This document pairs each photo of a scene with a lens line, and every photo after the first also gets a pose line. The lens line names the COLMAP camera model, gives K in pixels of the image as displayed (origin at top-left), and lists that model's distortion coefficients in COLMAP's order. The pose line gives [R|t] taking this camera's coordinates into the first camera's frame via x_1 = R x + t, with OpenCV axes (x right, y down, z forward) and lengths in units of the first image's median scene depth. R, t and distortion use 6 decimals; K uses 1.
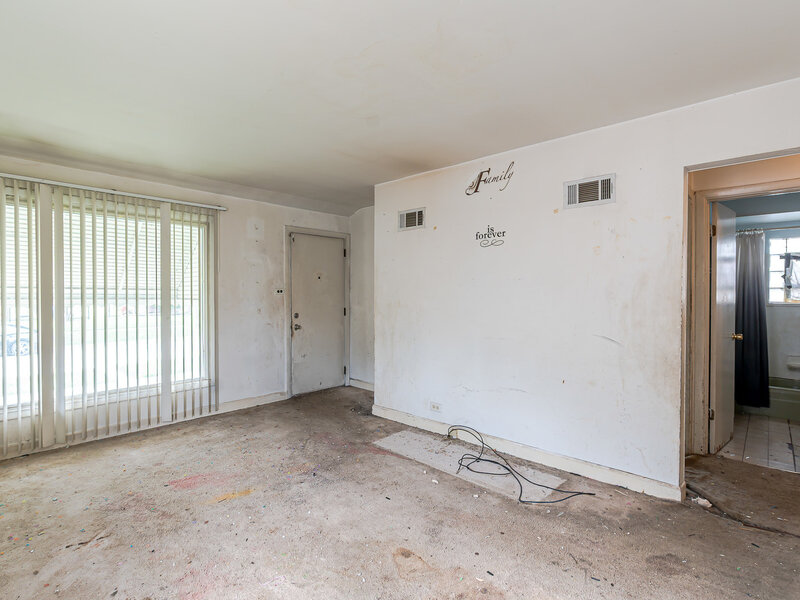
lens RADIAL K [[412.8, 0, 398.5], [0, 412.8, 299.3], [0, 0, 1]] dist [-0.008043, 0.000444]
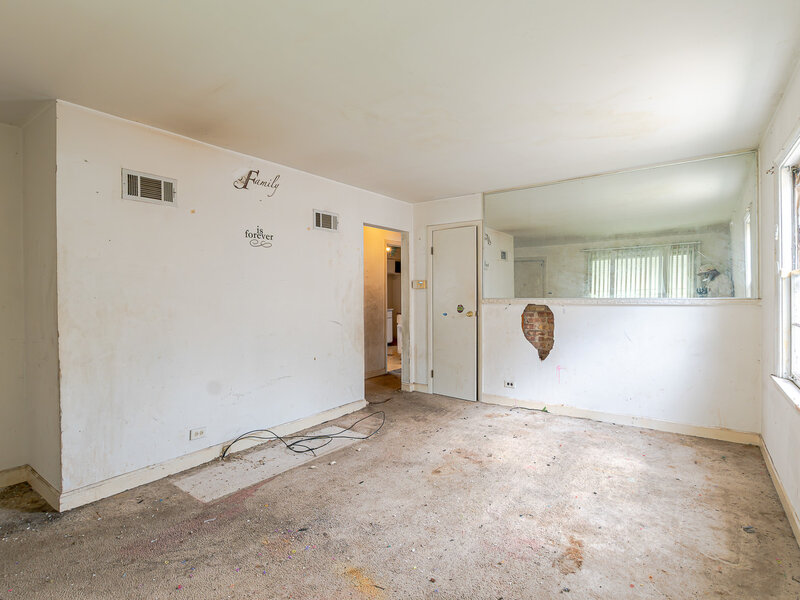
lens RADIAL K [[412.8, 0, 398.5], [0, 412.8, 299.3], [0, 0, 1]] dist [-0.008043, 0.000444]
pose [[-0.116150, -0.017587, 0.993076, -0.862506], [0.020131, 0.999596, 0.020057, -0.011855], [-0.993028, 0.022321, -0.115749, 0.799329]]
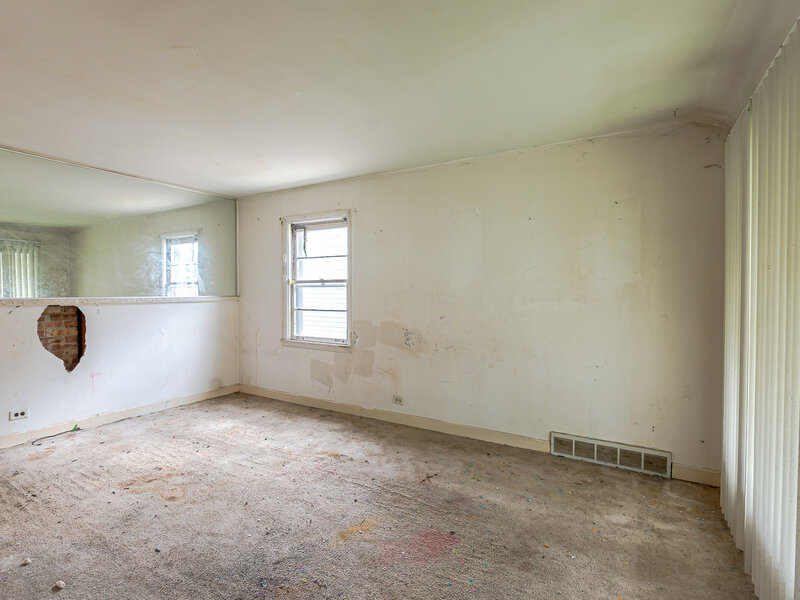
lens RADIAL K [[405.6, 0, 396.1], [0, 405.6, 297.9], [0, 0, 1]] dist [-0.008821, 0.000642]
pose [[-0.979626, -0.005774, -0.200746, -0.246407], [-0.011288, 0.999589, 0.026335, -0.017851], [0.200511, 0.028064, -0.979289, 1.436424]]
